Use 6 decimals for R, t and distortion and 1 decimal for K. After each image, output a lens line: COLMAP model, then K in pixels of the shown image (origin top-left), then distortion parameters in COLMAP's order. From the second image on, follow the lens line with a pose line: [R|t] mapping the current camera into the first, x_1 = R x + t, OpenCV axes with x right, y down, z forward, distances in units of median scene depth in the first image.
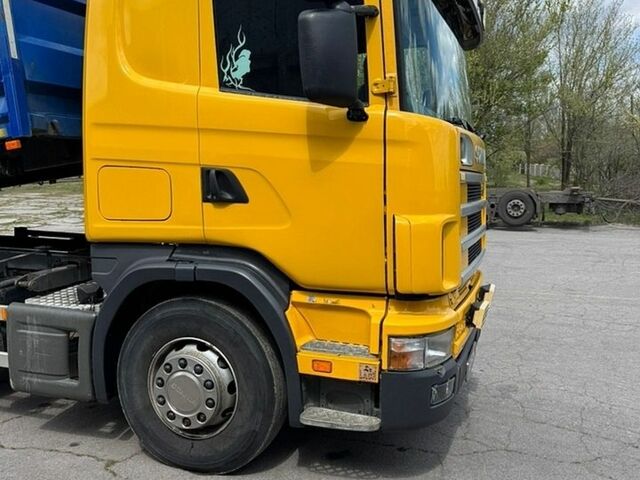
lens RADIAL K [[598.9, 0, 324.3], [0, 598.9, 245.2], [0, 0, 1]] dist [0.054674, 0.000000]
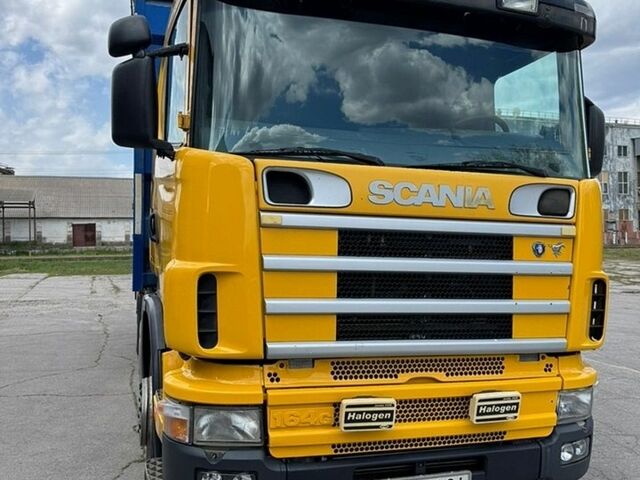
lens RADIAL K [[598.9, 0, 323.0], [0, 598.9, 237.4], [0, 0, 1]] dist [0.054674, 0.000000]
pose [[0.592206, 0.020945, -0.805515, 0.914880], [-0.114004, 0.991784, -0.058026, -0.052184], [0.797681, 0.126196, 0.589728, 0.588807]]
